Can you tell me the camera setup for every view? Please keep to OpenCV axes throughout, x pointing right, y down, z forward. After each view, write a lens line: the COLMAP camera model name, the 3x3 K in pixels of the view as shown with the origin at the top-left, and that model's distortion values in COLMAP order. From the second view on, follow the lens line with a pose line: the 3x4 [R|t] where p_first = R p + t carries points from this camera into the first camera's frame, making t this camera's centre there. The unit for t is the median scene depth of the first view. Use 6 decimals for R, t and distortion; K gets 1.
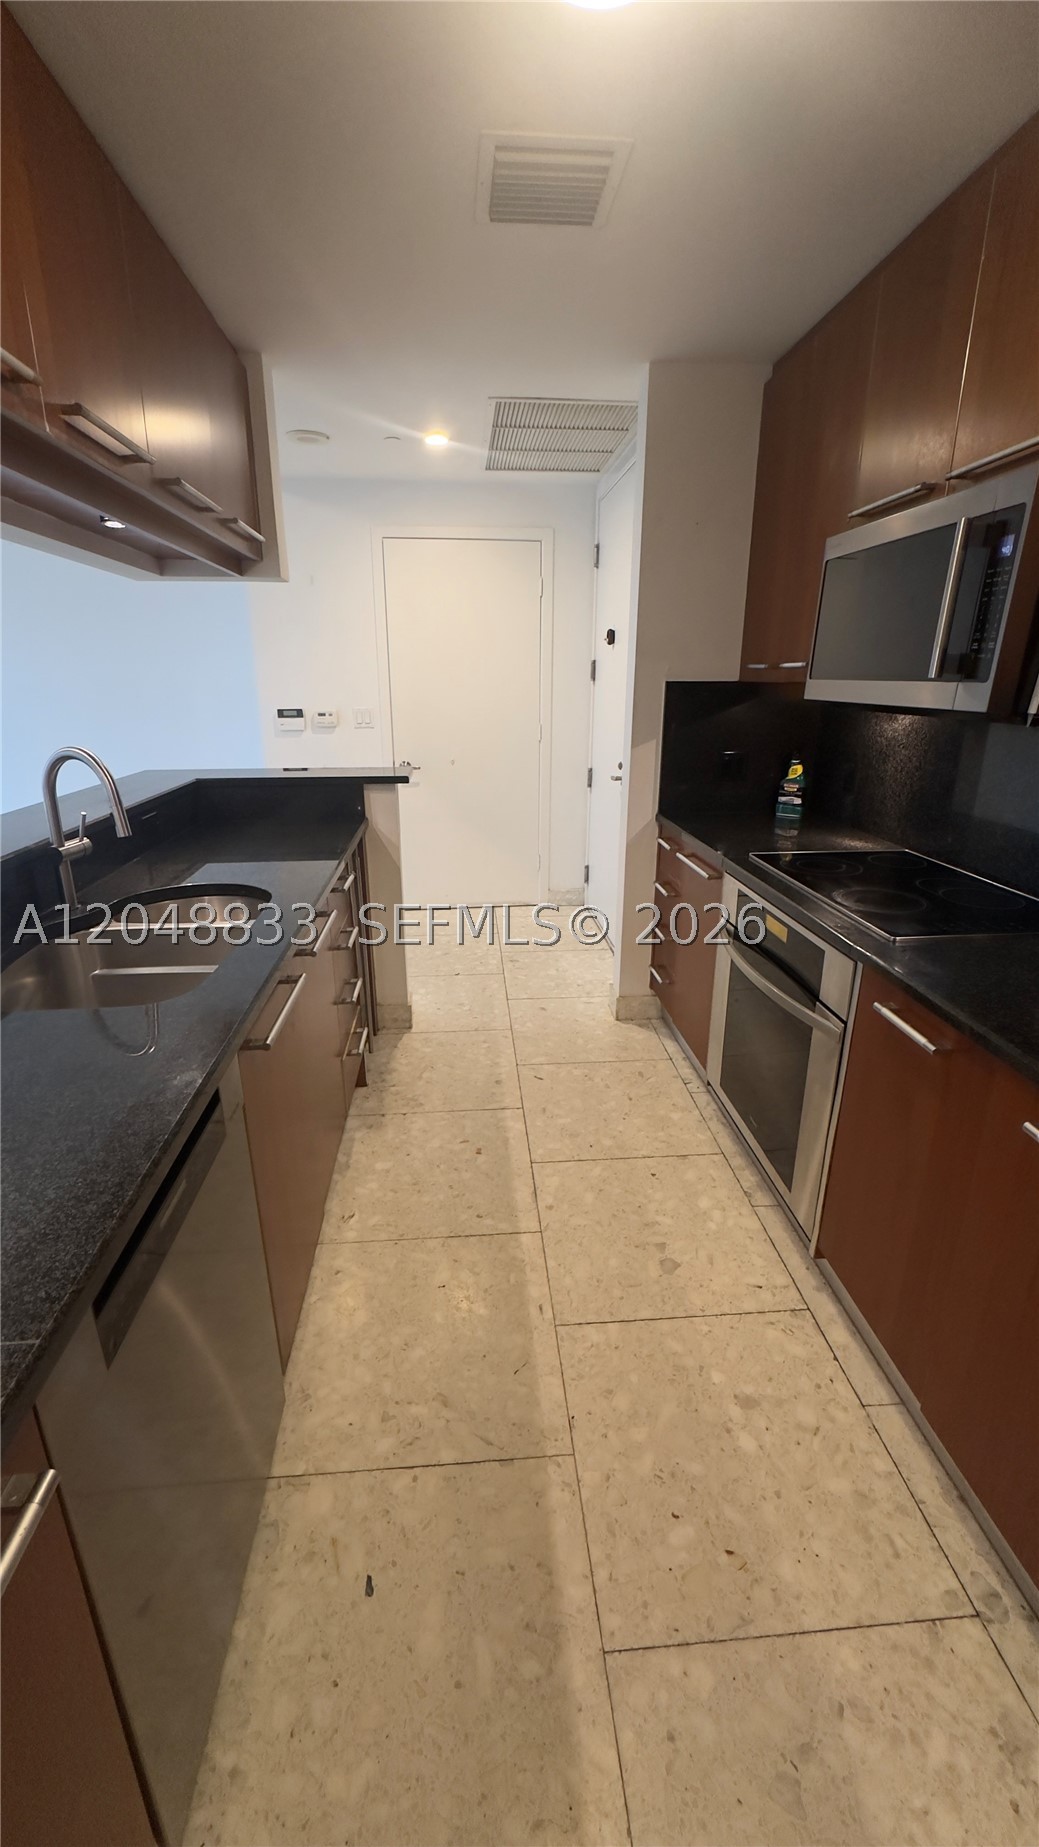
lens RADIAL K [[735.9, 0, 519.5], [0, 735.9, 923.5], [0, 0, 1]] dist [0.000893, 0.000230]
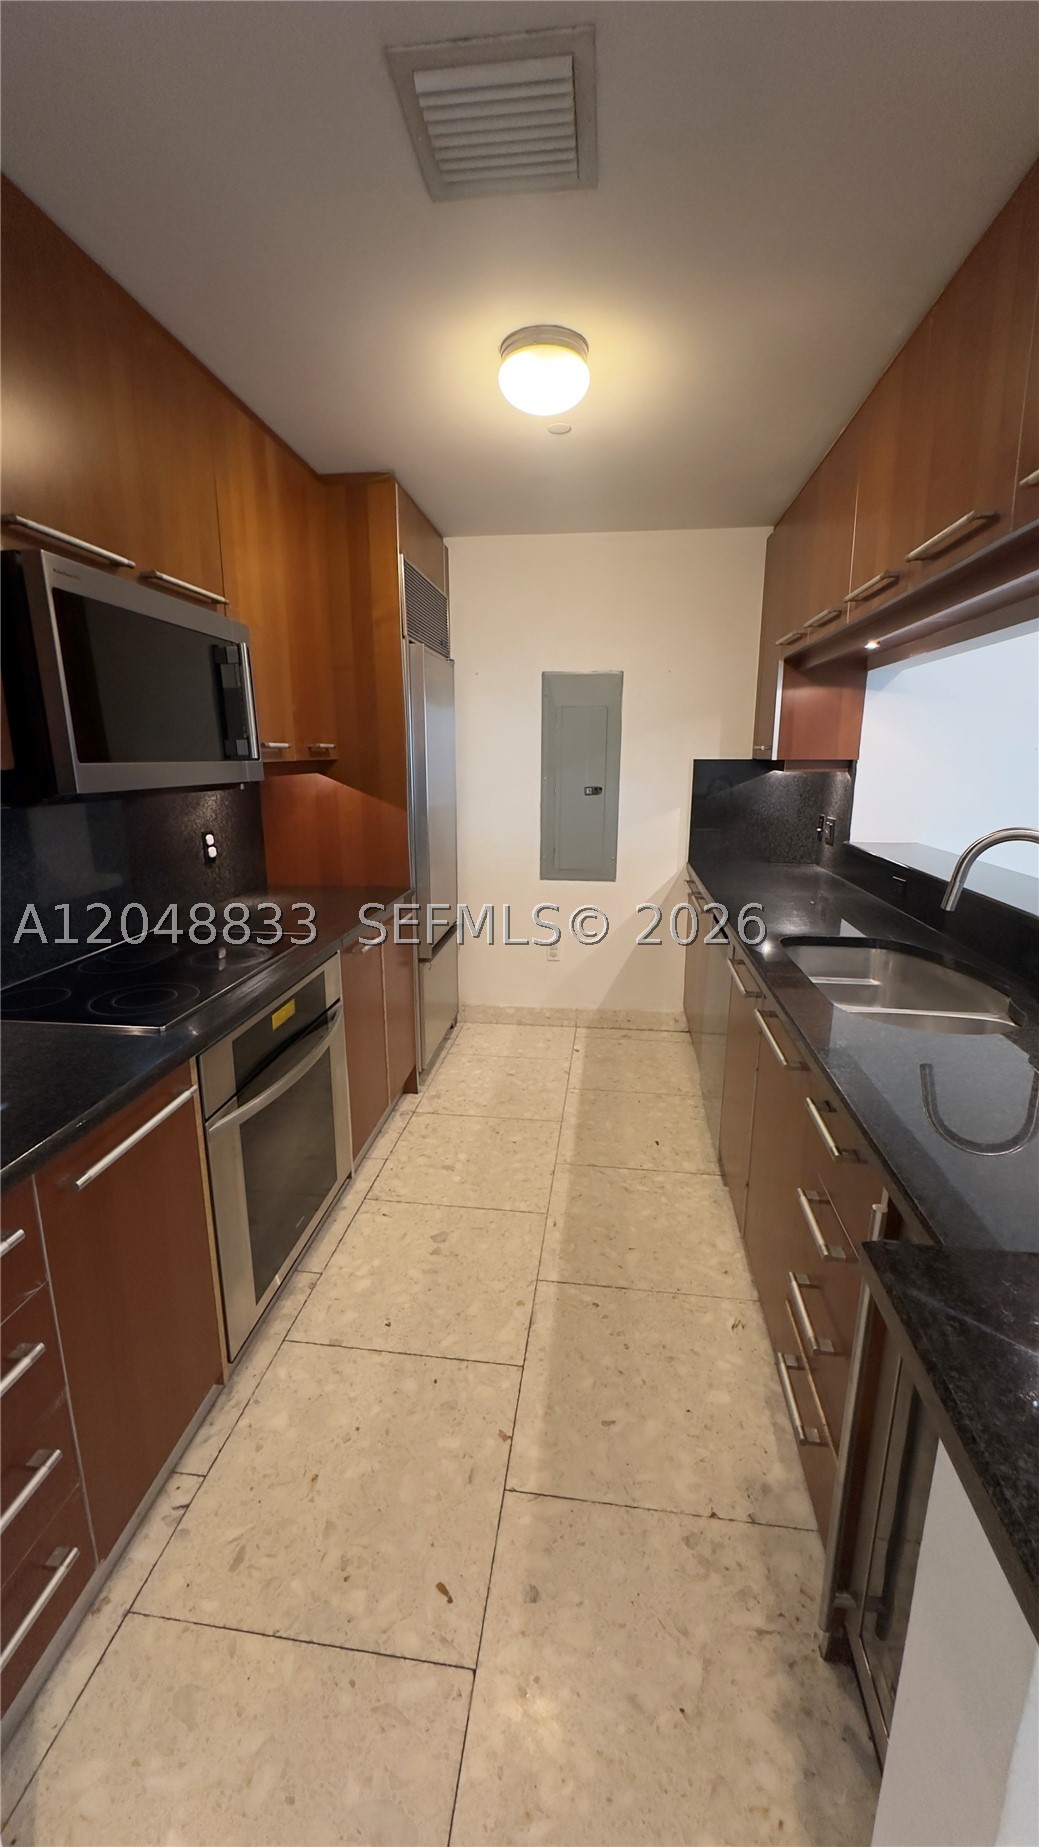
lens RADIAL K [[735.9, 0, 519.5], [0, 735.9, 923.5], [0, 0, 1]] dist [0.000893, 0.000230]
pose [[-0.978185, -0.045263, 0.202744, -0.141397], [0.067994, 0.852452, 0.518364, -0.578127], [-0.196292, 0.520842, -0.830779, 1.703029]]
